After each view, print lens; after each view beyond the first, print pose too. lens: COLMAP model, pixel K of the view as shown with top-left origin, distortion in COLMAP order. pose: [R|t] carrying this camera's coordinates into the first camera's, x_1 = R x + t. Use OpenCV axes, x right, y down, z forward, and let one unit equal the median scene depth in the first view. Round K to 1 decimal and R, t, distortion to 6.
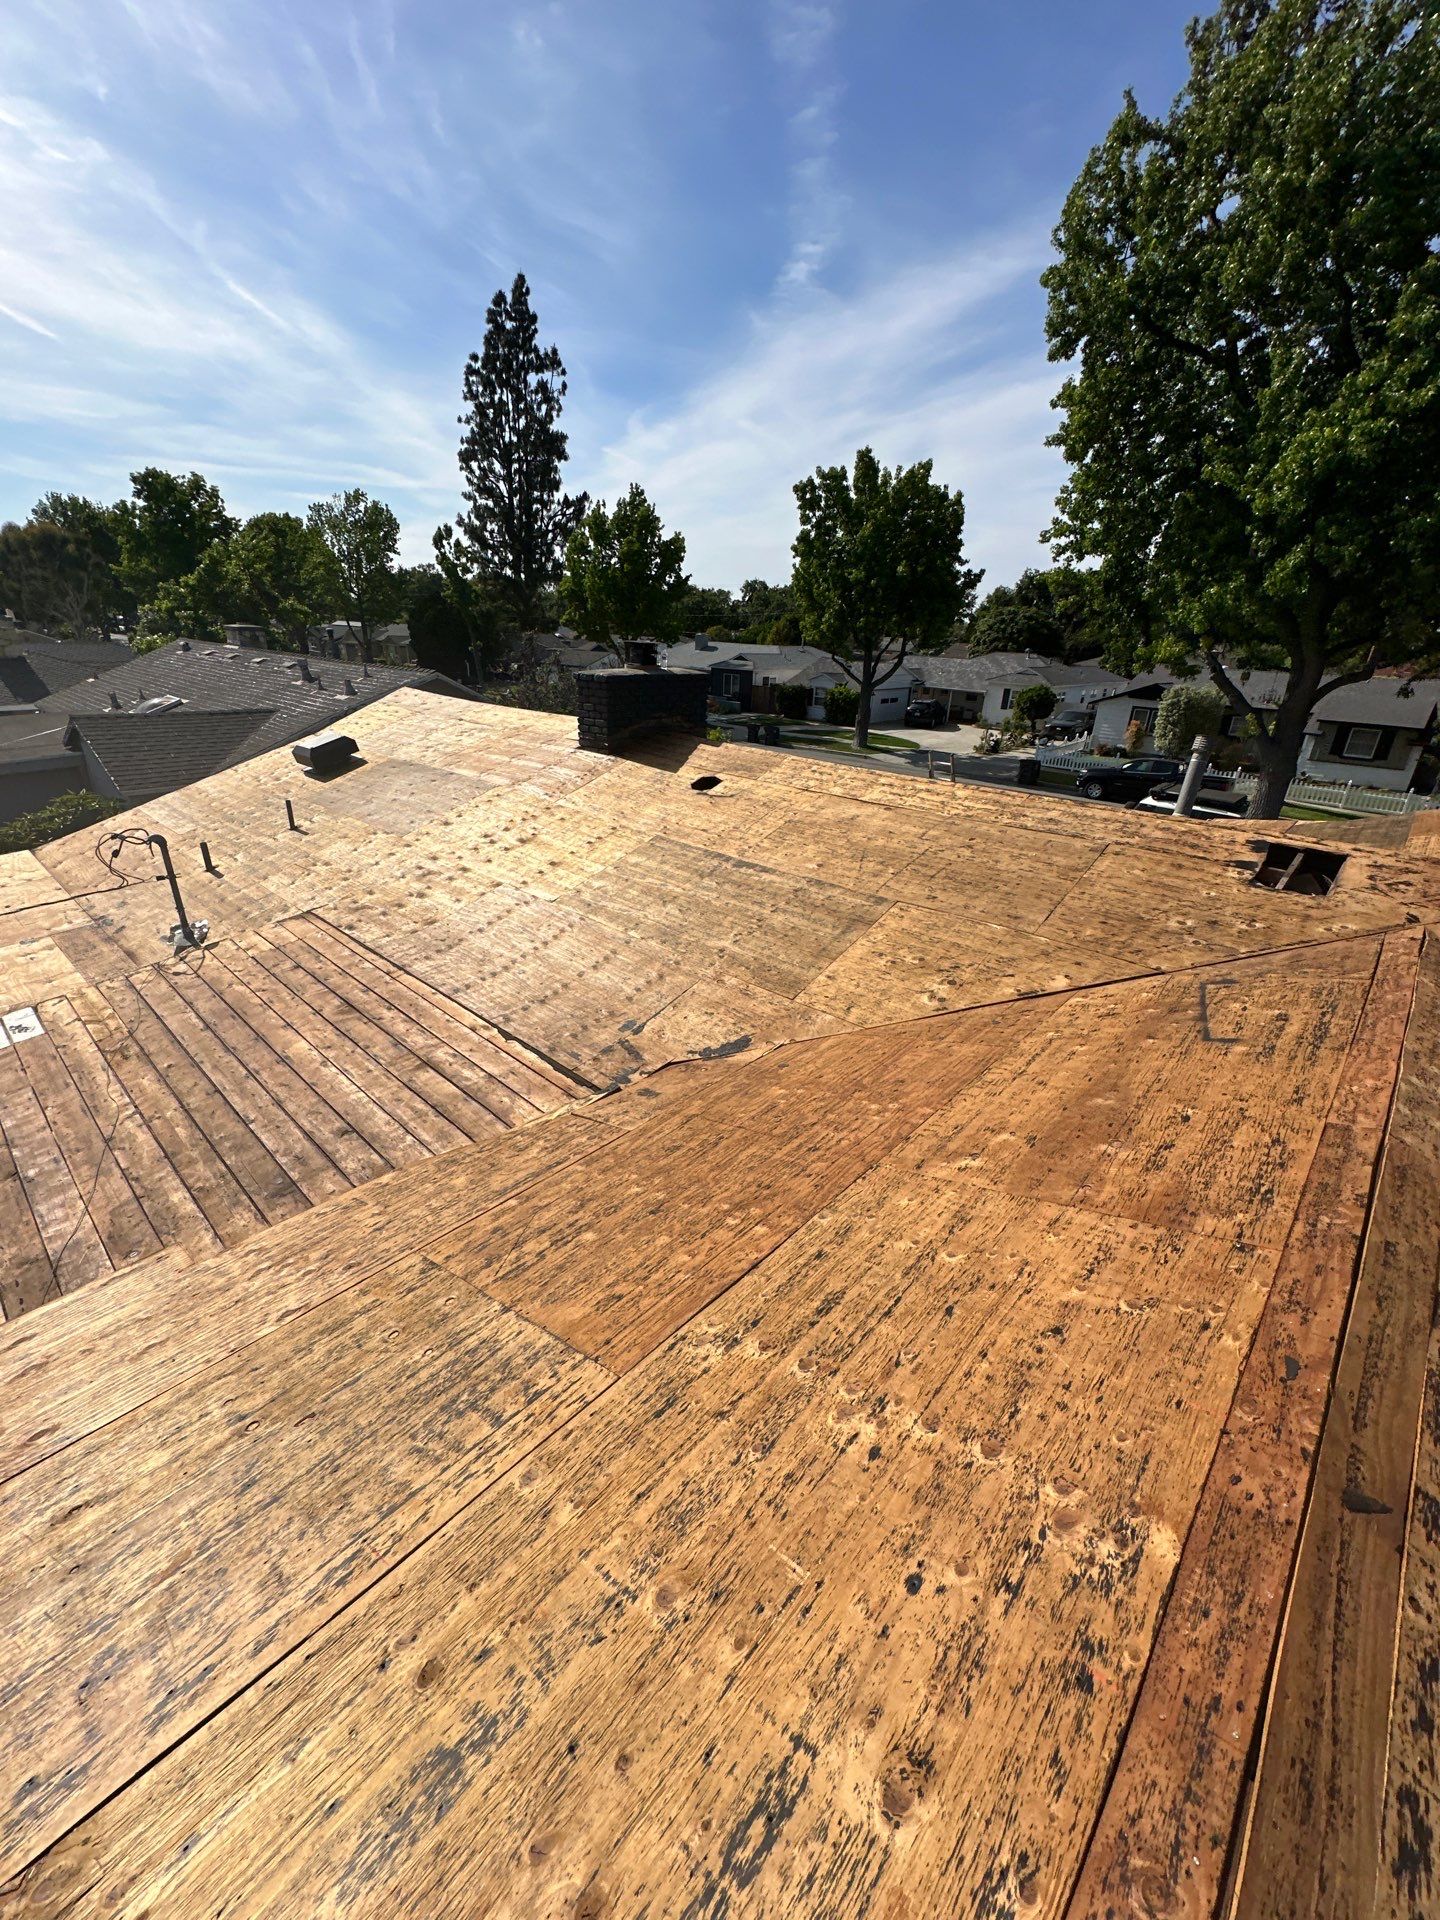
lens RADIAL K [[764.4, 0, 716.0], [0, 764.4, 958.7], [0, 0, 1]] dist [-0.003626, 0.000759]
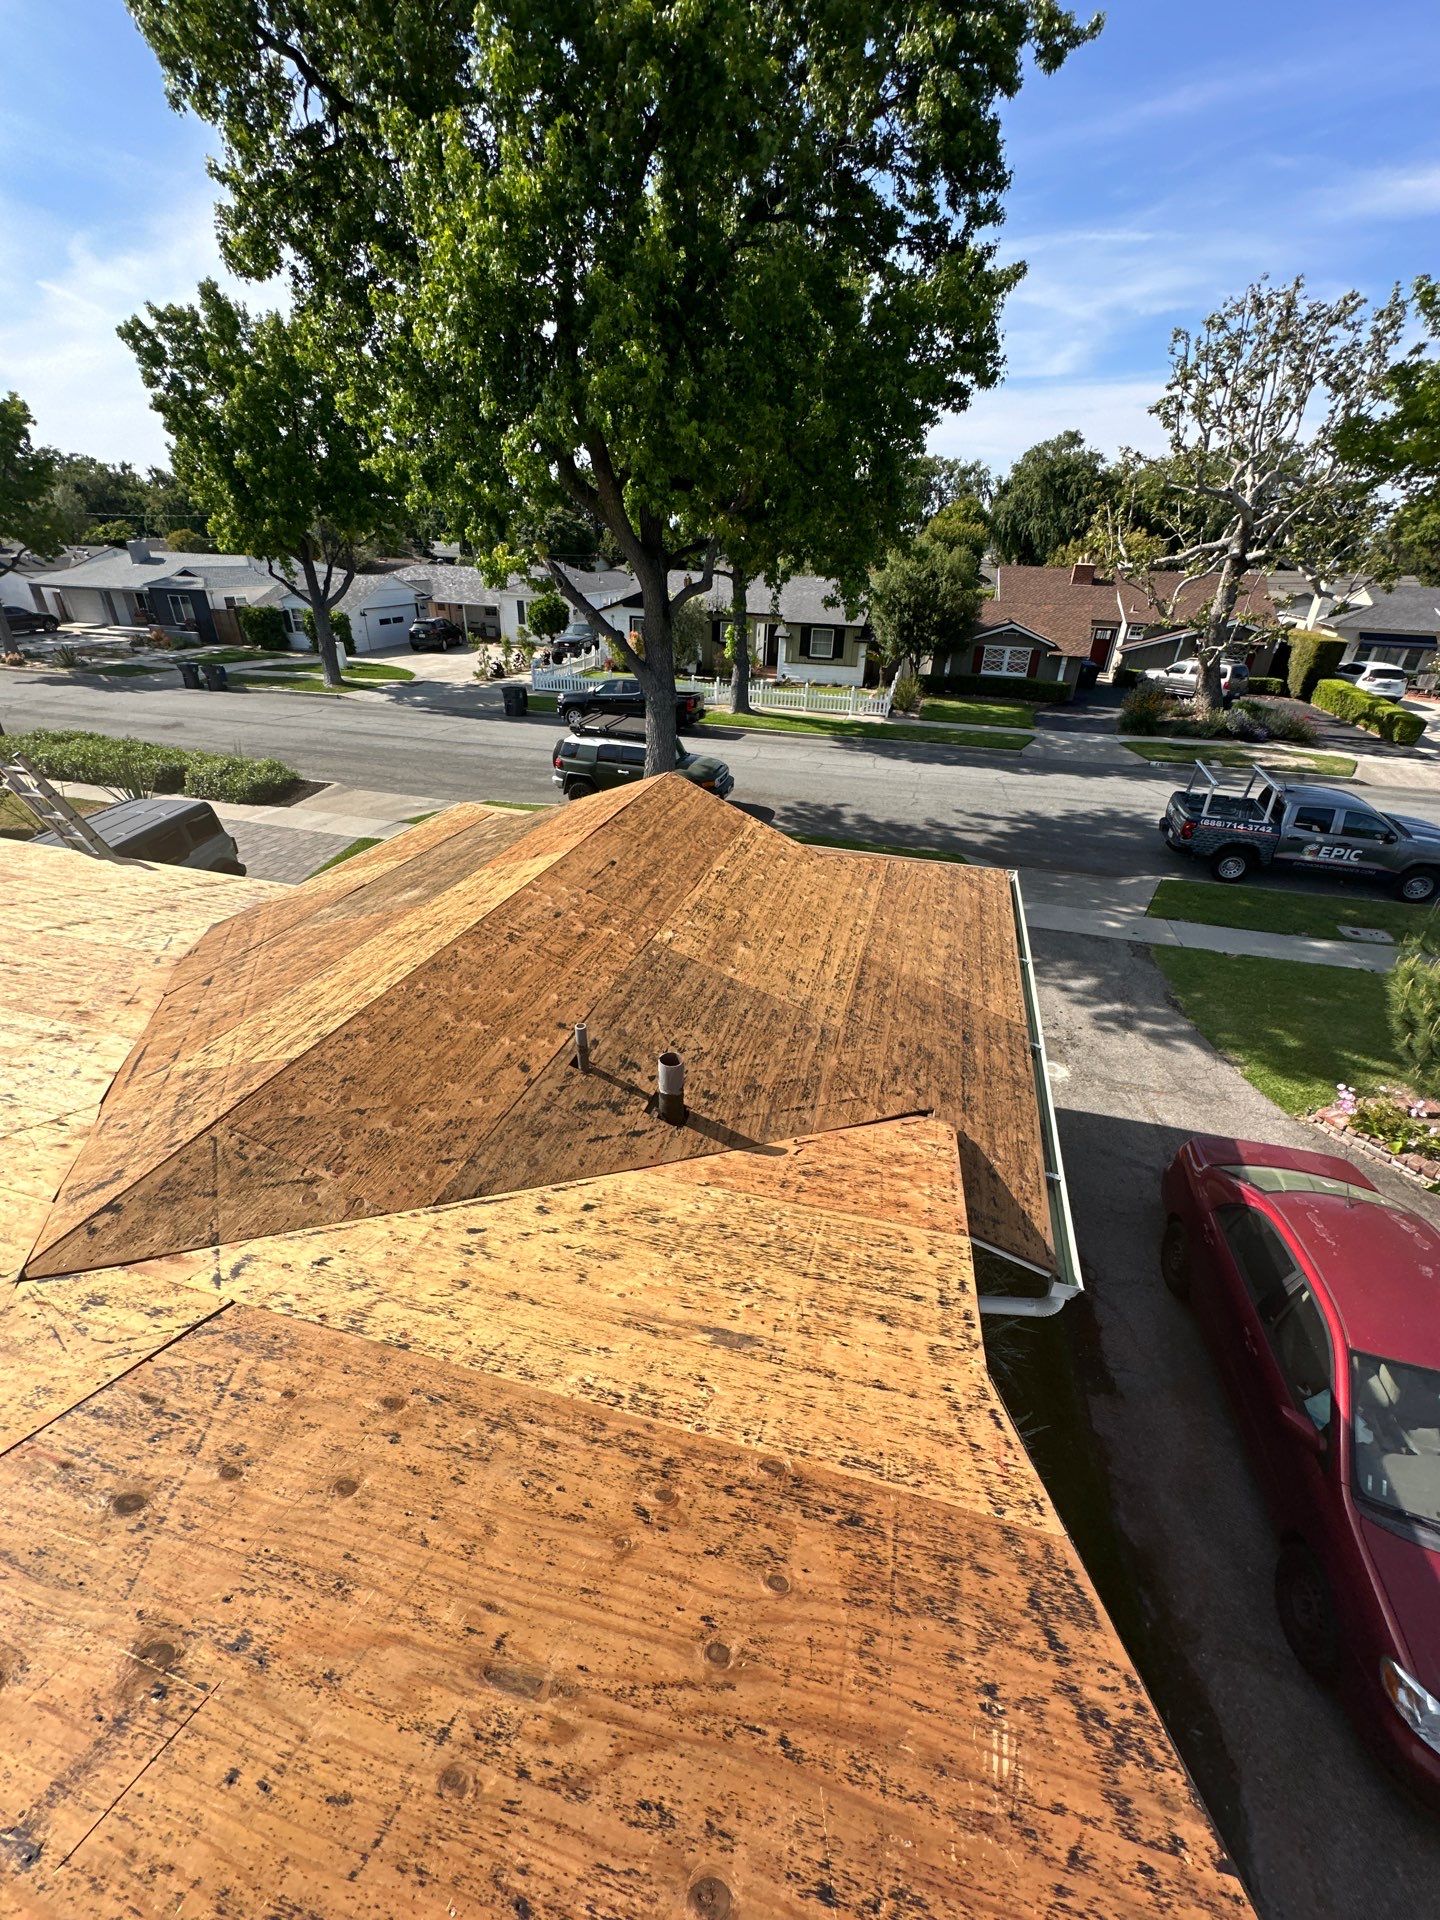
lens RADIAL K [[764.4, 0, 719.3], [0, 764.4, 958.2], [0, 0, 1]] dist [-0.003626, 0.000759]
pose [[0.891617, -0.226158, 0.392265, 0.118930], [0.184736, 0.972640, 0.140866, -0.020502], [-0.413391, -0.053133, 0.909002, 0.046340]]
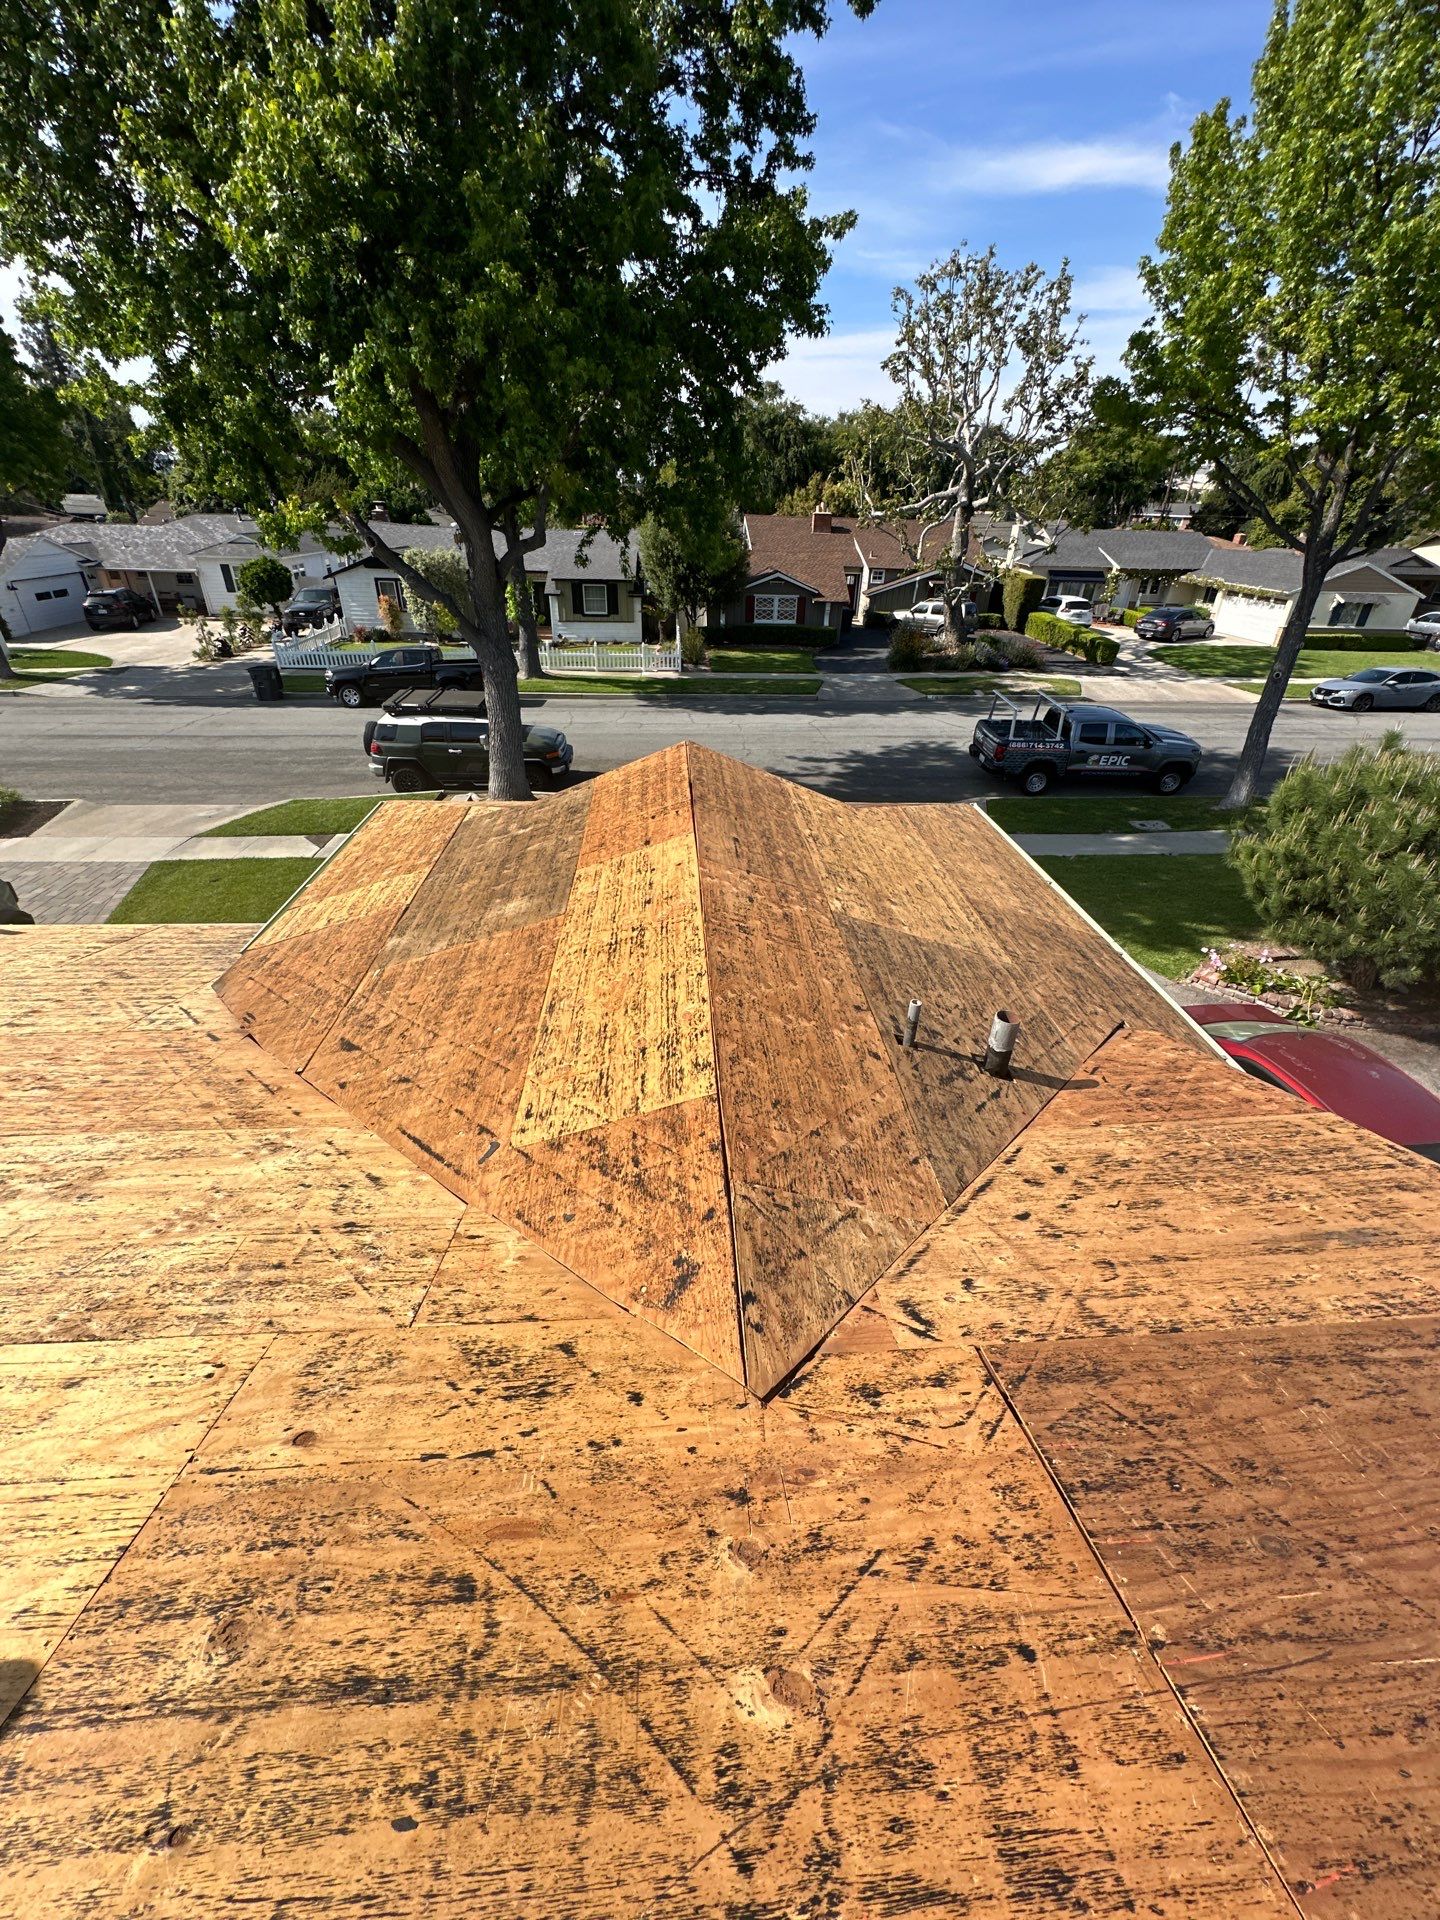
lens RADIAL K [[764.4, 0, 716.0], [0, 764.4, 958.7], [0, 0, 1]] dist [-0.003626, 0.000759]
pose [[0.694516, -0.386461, 0.606873, 0.086883], [0.289184, 0.922302, 0.256381, -0.031392], [-0.658802, -0.002563, 0.752312, 0.070725]]
